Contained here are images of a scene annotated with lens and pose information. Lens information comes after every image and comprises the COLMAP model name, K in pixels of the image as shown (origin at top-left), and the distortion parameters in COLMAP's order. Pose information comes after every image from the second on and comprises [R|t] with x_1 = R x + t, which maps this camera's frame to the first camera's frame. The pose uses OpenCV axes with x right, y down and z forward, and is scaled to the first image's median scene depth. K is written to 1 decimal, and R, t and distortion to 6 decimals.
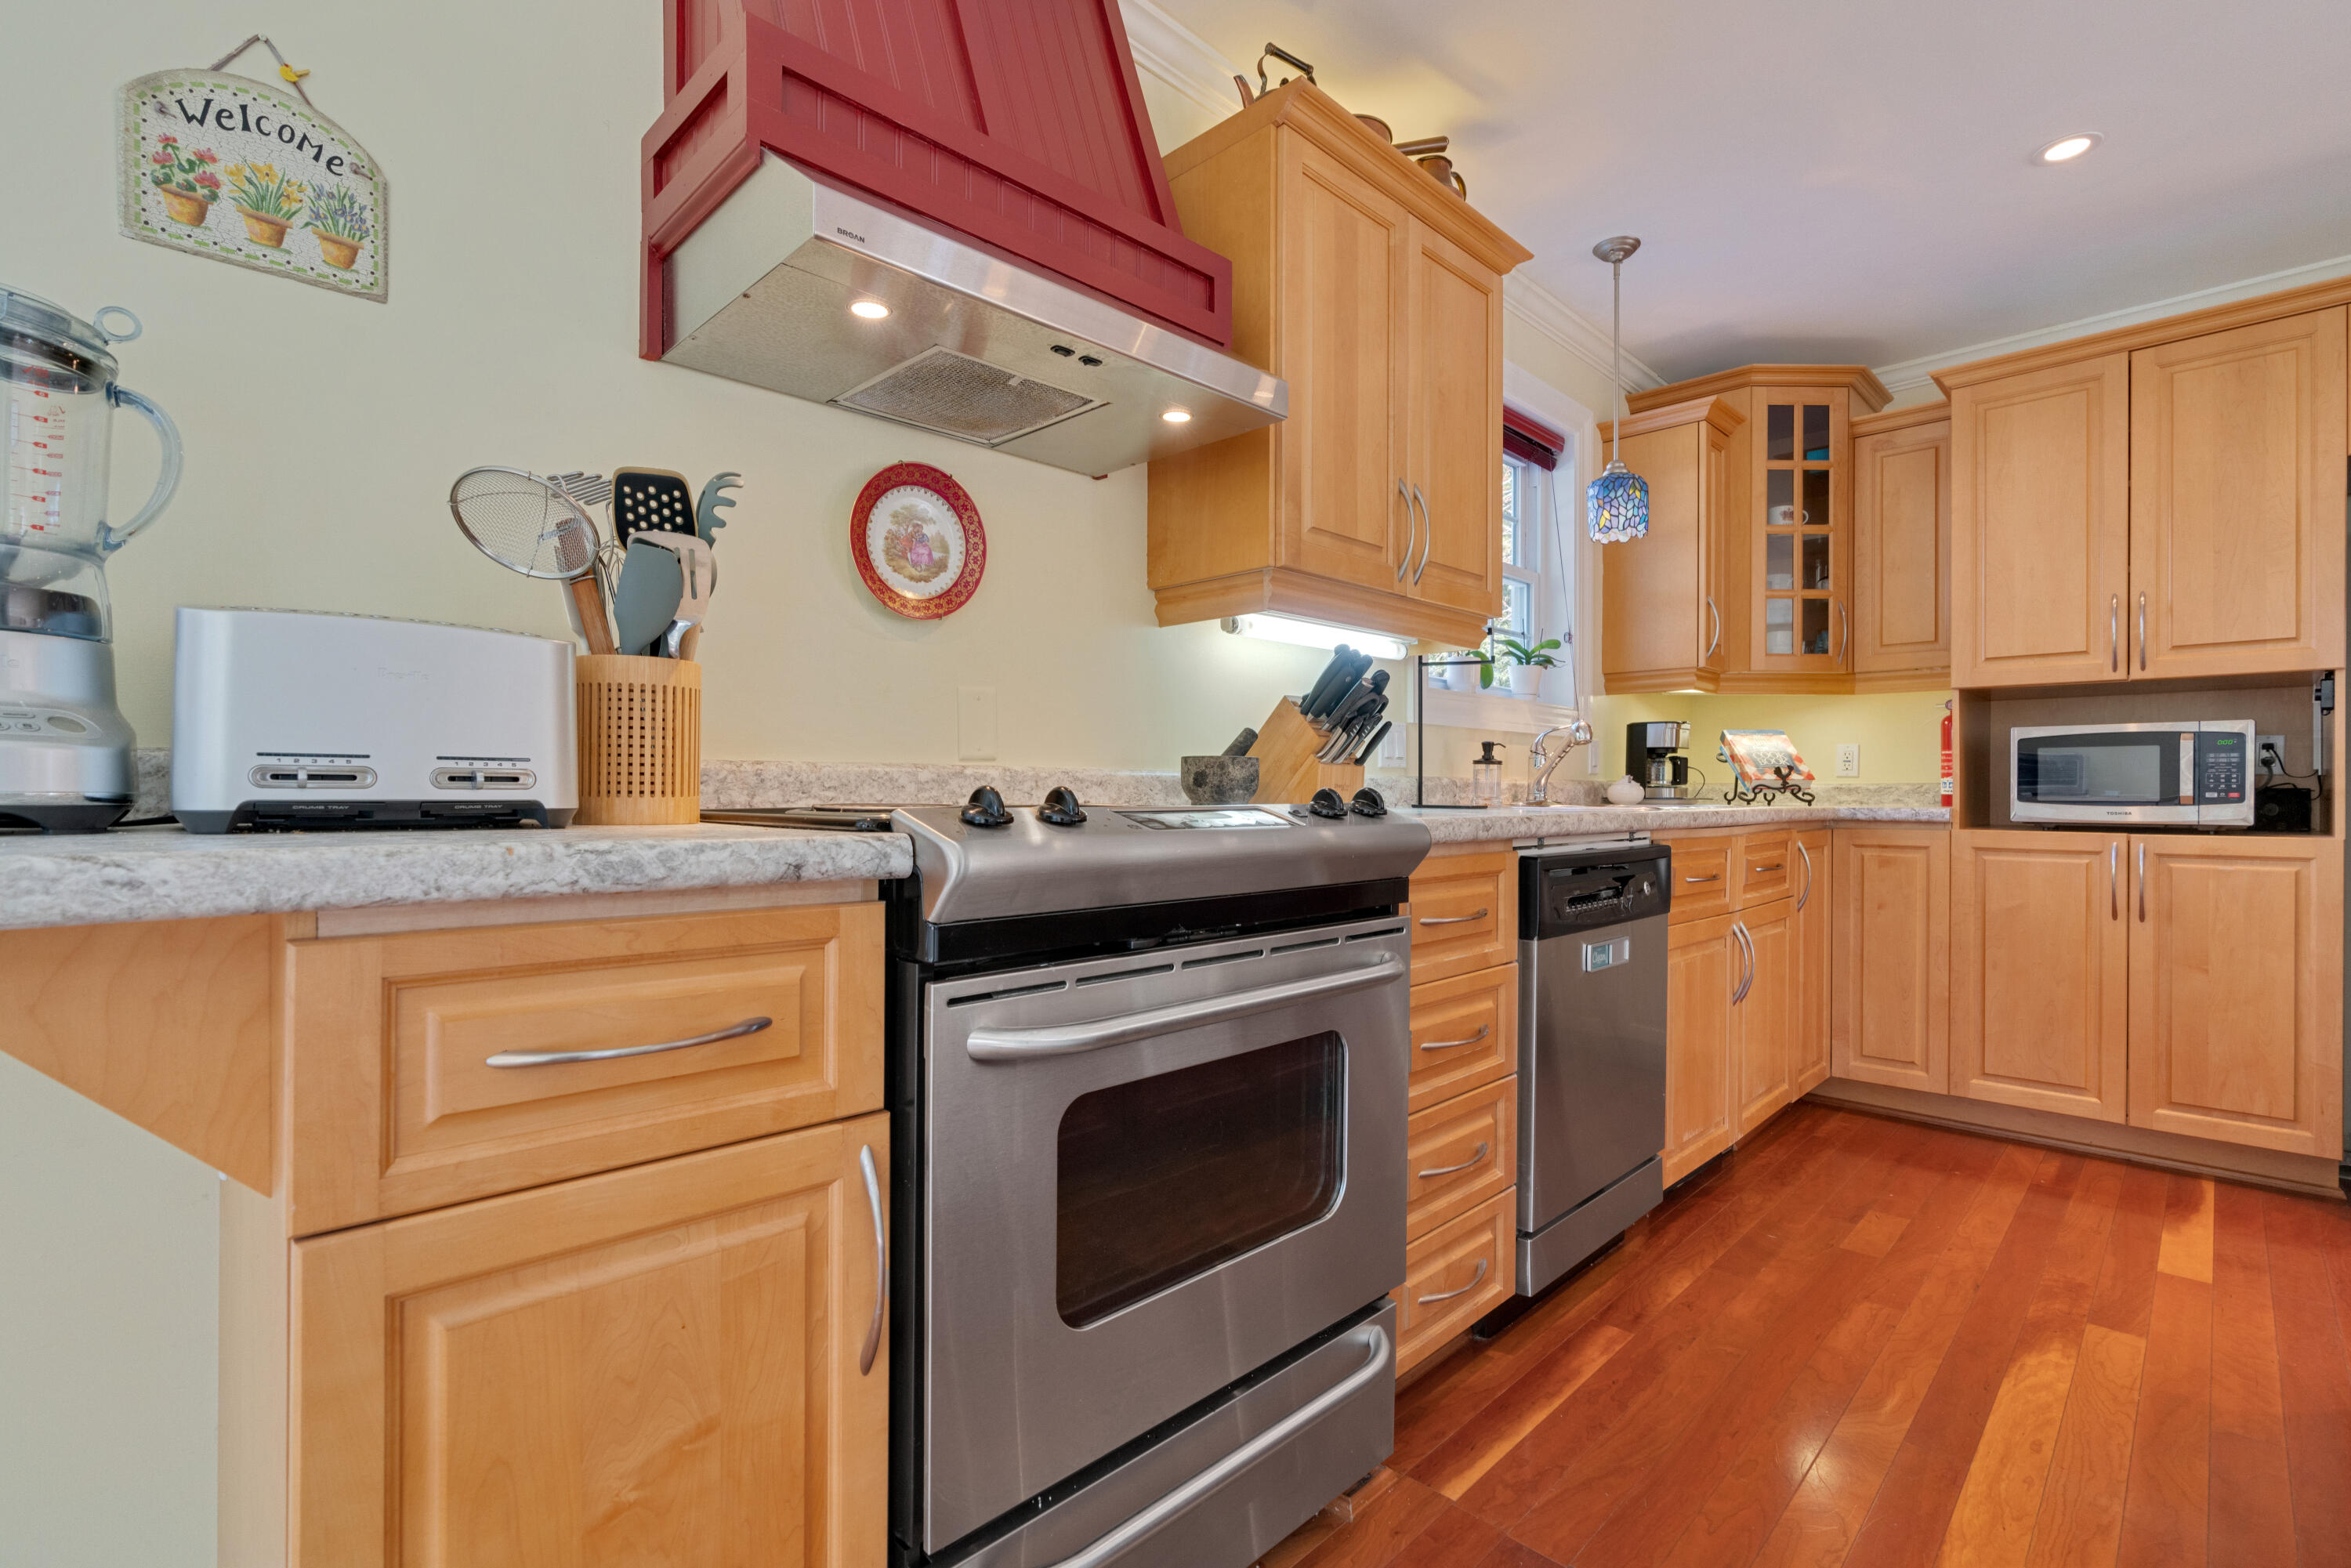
lens RADIAL K [[1056.4, 0, 1175.5], [0, 1056.4, 784.0], [0, 0, 1]] dist [0.002970, -0.000074]
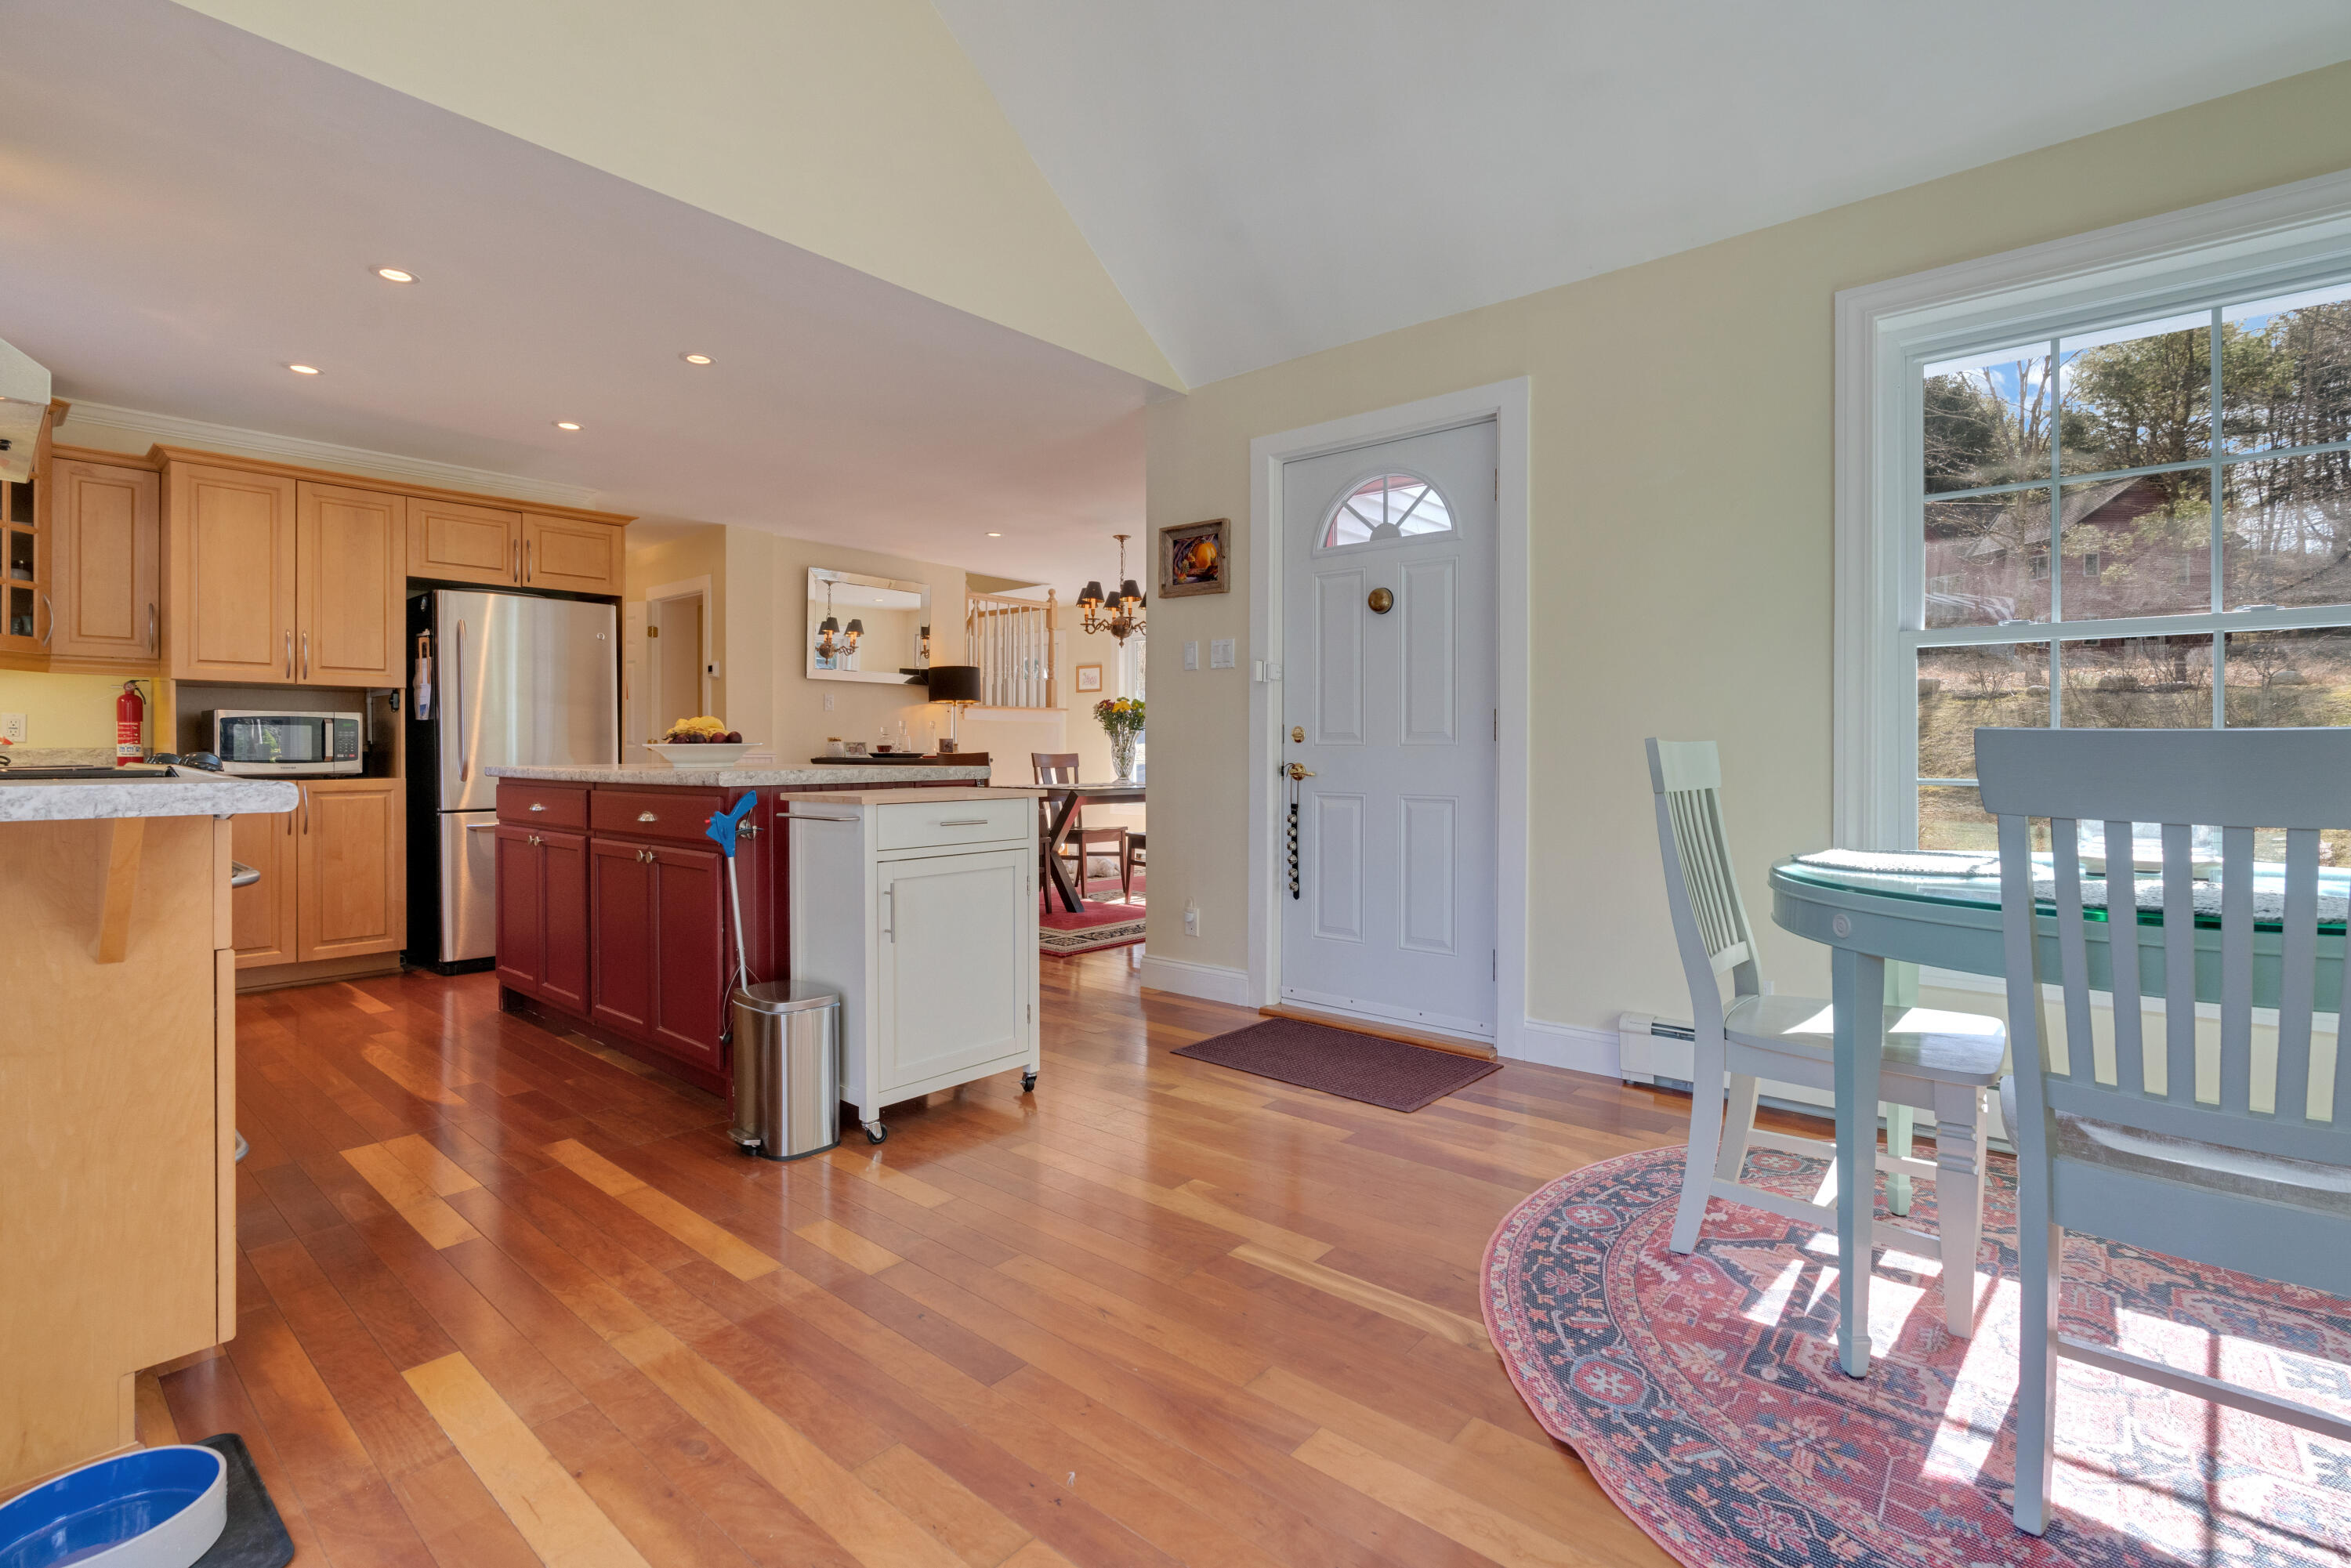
lens RADIAL K [[1056.4, 0, 1175.5], [0, 1056.4, 784.0], [0, 0, 1]] dist [0.002970, -0.000074]
pose [[-0.091326, -0.033326, 0.995263, -0.825861], [-0.005302, 0.999442, 0.032980, -0.007503], [-0.995807, -0.002265, -0.091452, -0.179309]]
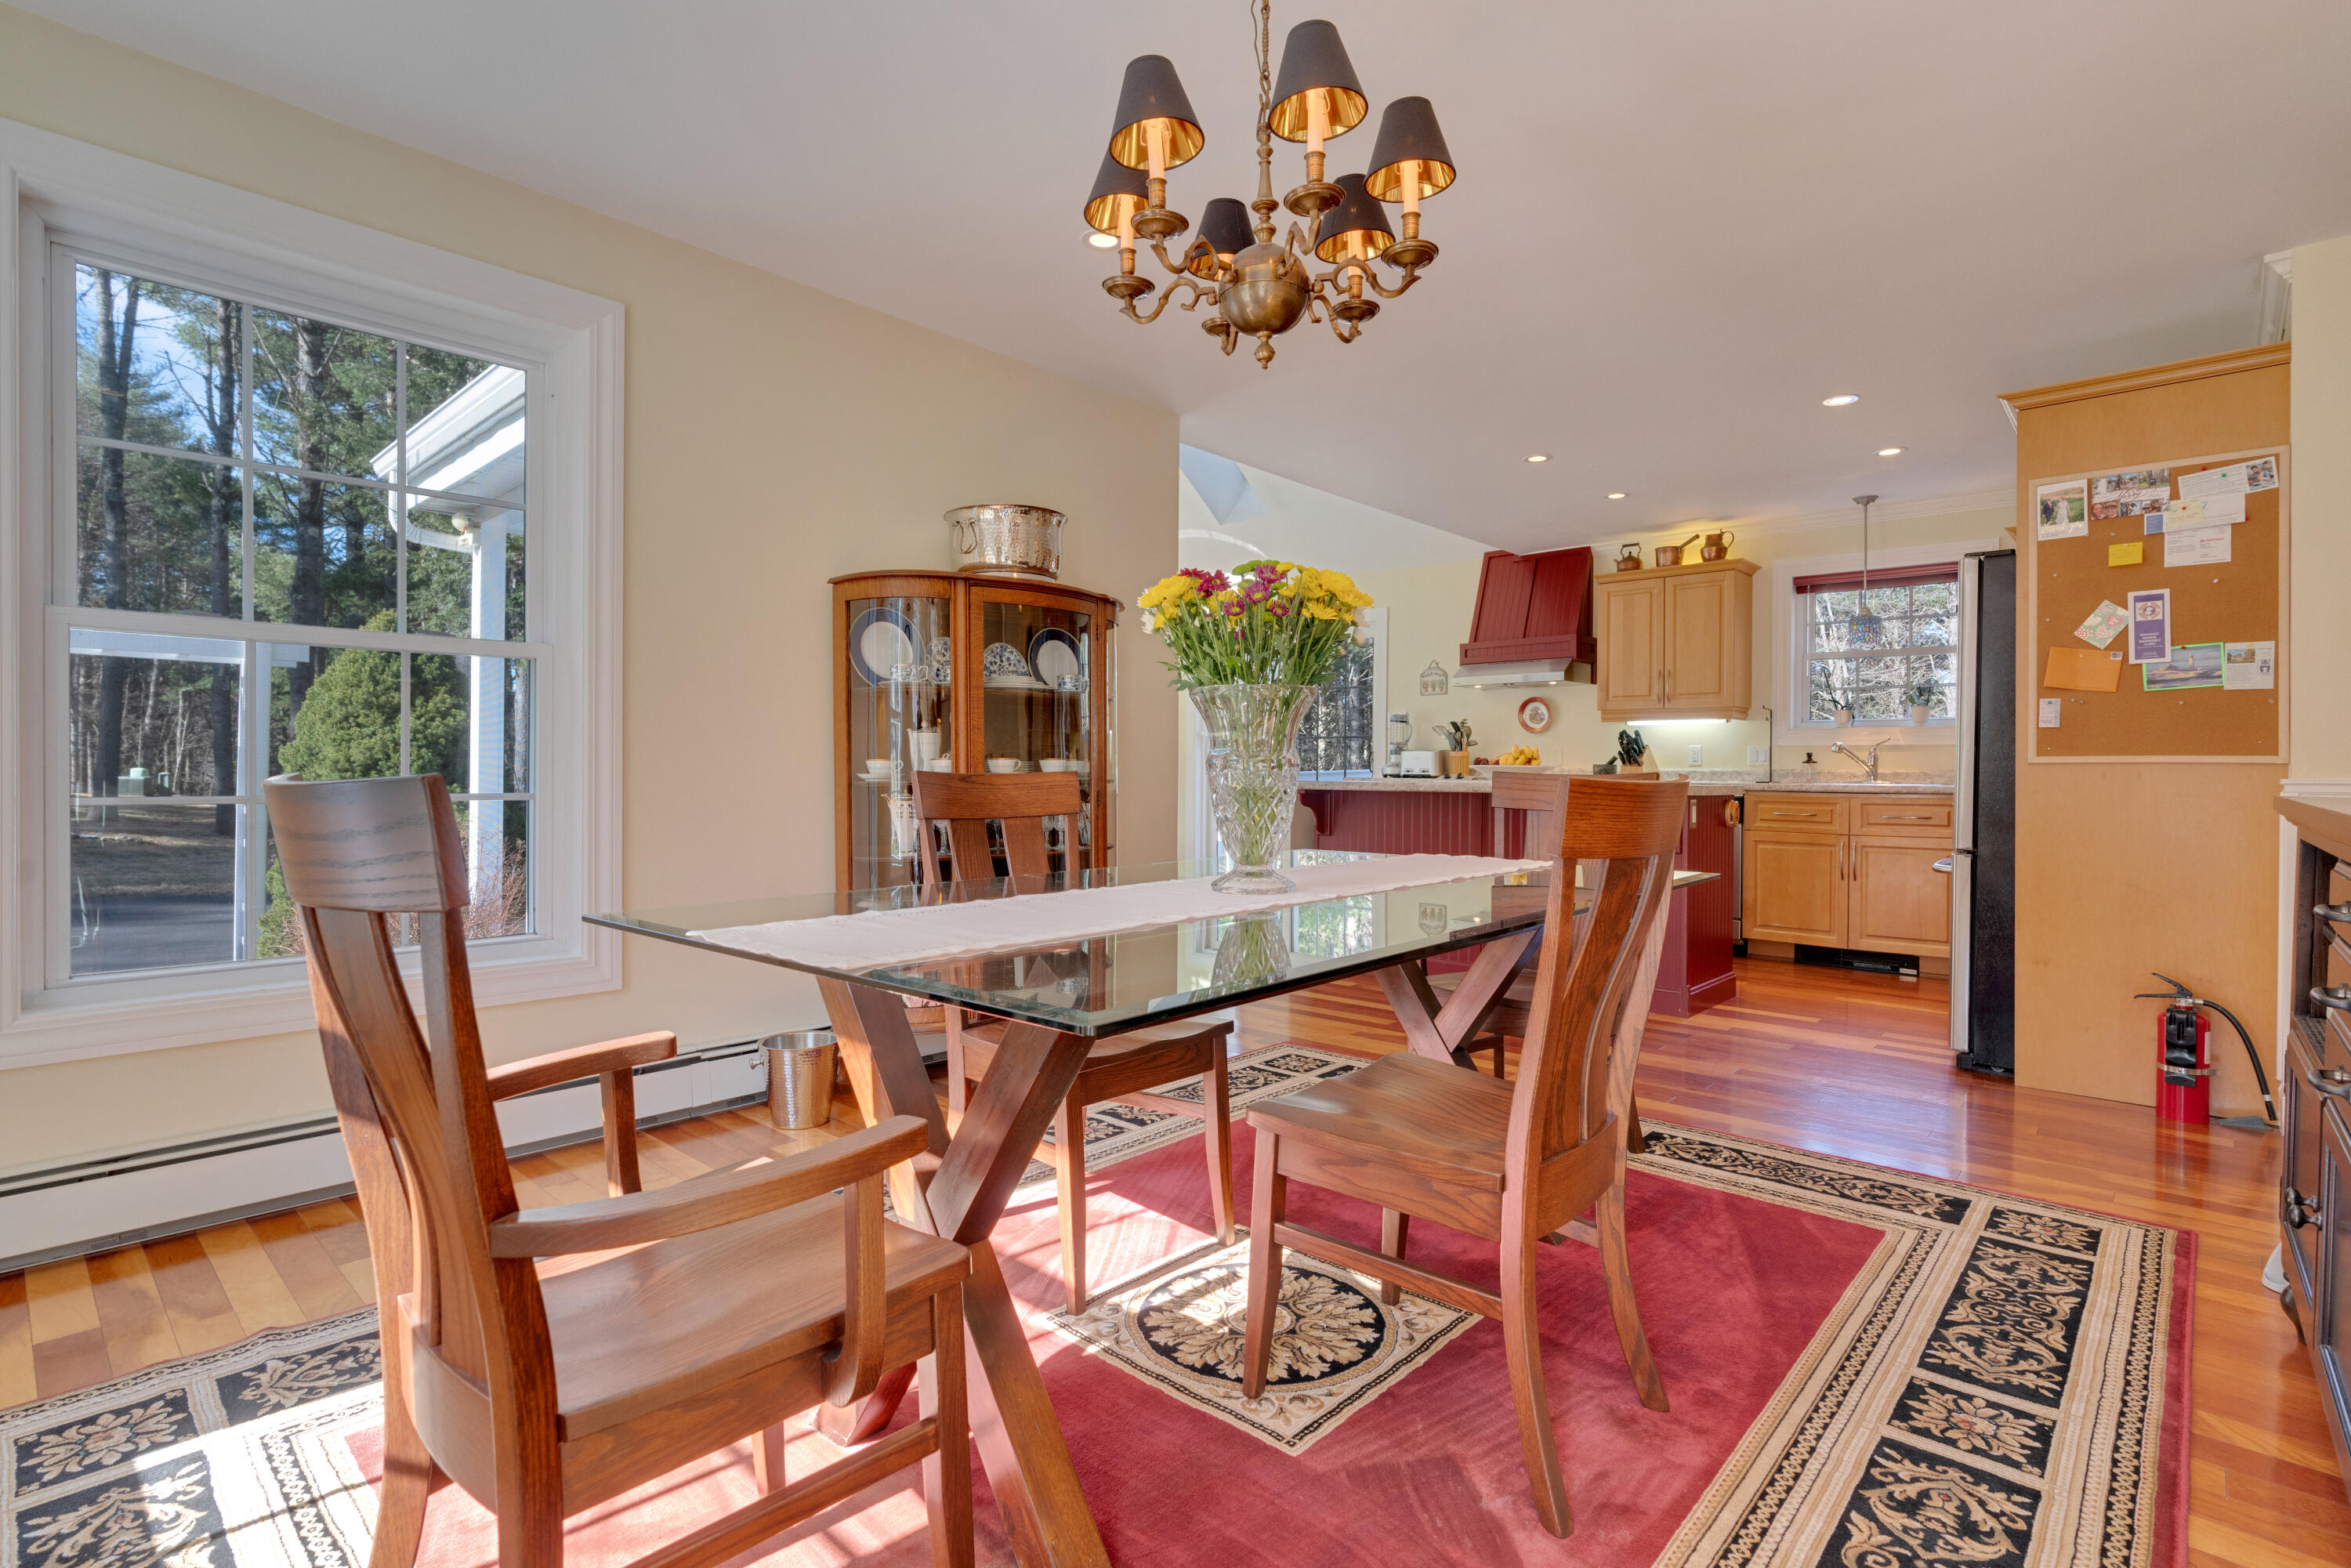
lens RADIAL K [[1056.4, 0, 1175.5], [0, 1056.4, 784.0], [0, 0, 1]] dist [0.002970, -0.000074]
pose [[0.018488, 0.002366, -0.999826, 4.186500], [-0.003040, 0.999993, 0.002310, 0.037756], [0.999824, 0.002997, 0.018495, -0.524567]]
